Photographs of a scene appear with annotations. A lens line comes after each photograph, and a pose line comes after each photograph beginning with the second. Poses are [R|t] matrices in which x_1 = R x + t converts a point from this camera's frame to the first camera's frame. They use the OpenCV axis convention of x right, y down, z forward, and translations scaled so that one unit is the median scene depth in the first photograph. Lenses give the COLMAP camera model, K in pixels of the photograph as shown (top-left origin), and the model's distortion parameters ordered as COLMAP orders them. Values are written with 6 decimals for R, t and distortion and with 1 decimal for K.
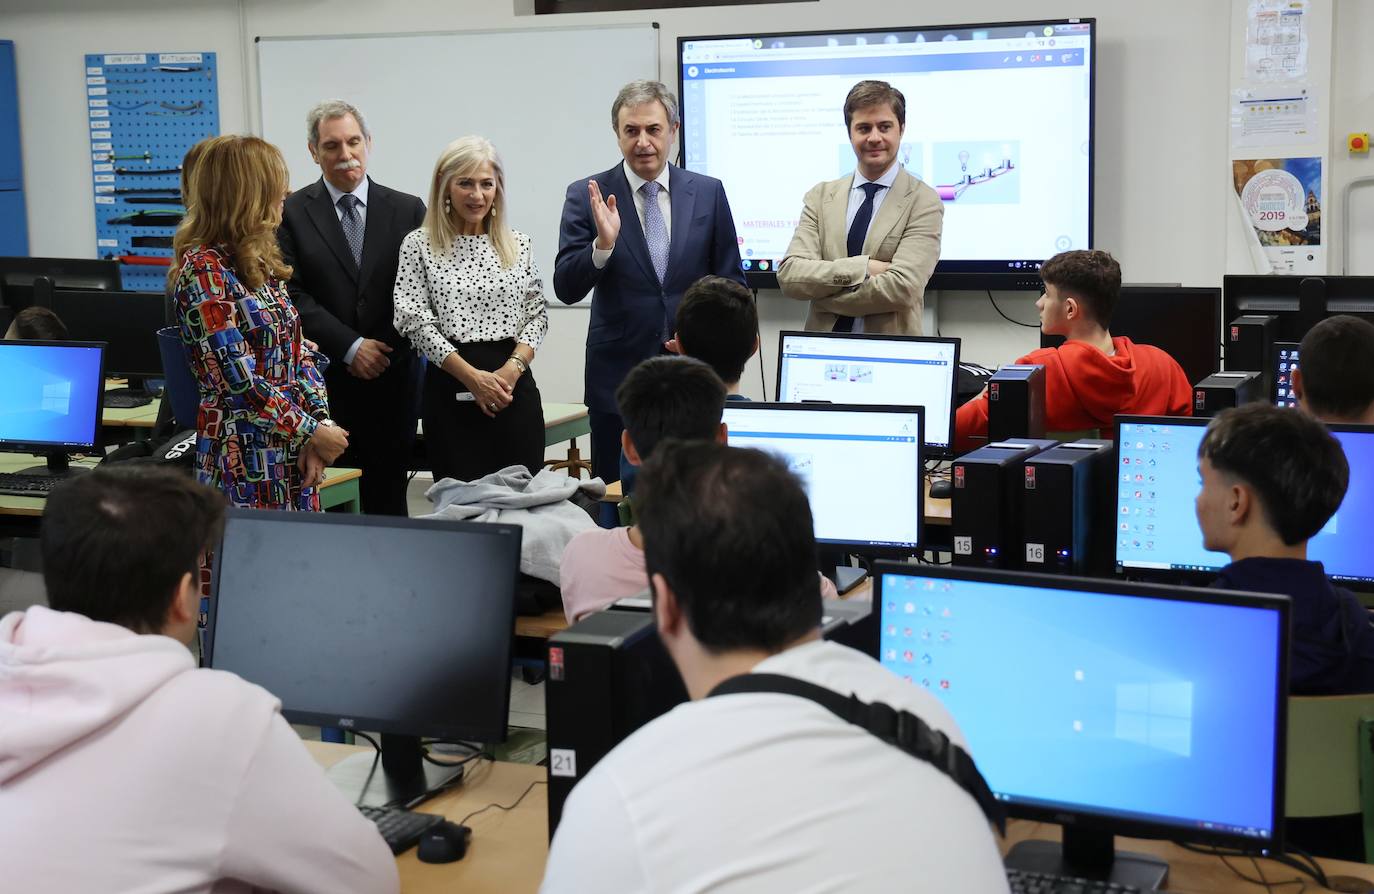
lens RADIAL K [[2205.2, 0, 721.5], [0, 2205.2, 422.3], [0, 0, 1]] dist [0.121003, 0.000000]
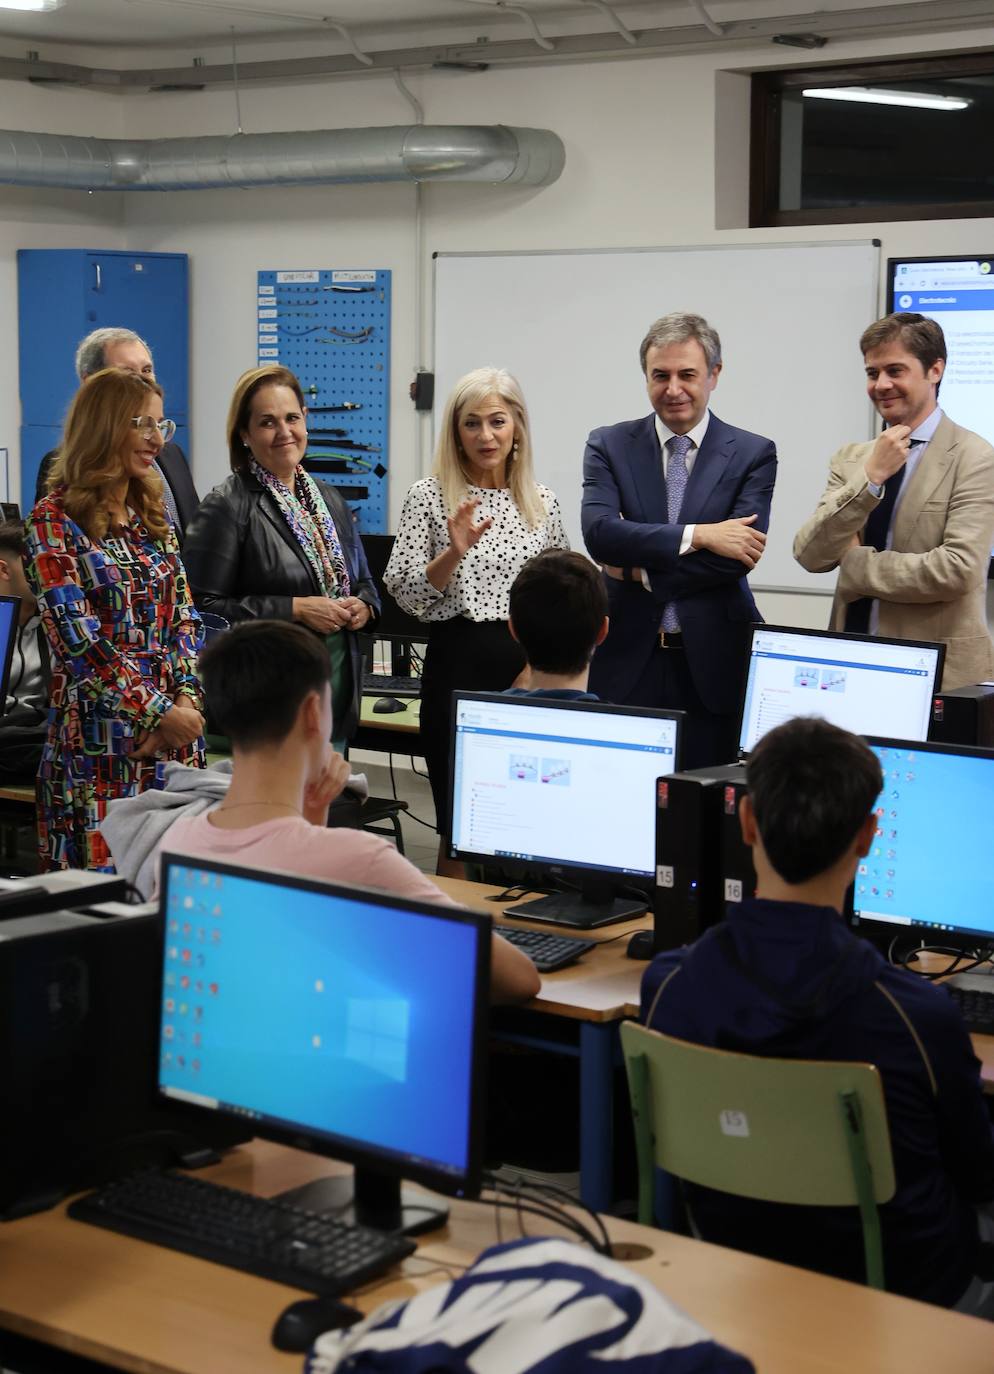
lens RADIAL K [[2912.8, 0, 512.5], [0, 2912.8, 659.0], [0, 0, 1]] dist [0.189223, 0.000000]
pose [[0.950335, 0.057322, -0.305904, 0.182349], [-0.066367, 0.997610, -0.019242, -0.000860], [0.304070, 0.038588, 0.951868, -0.039197]]
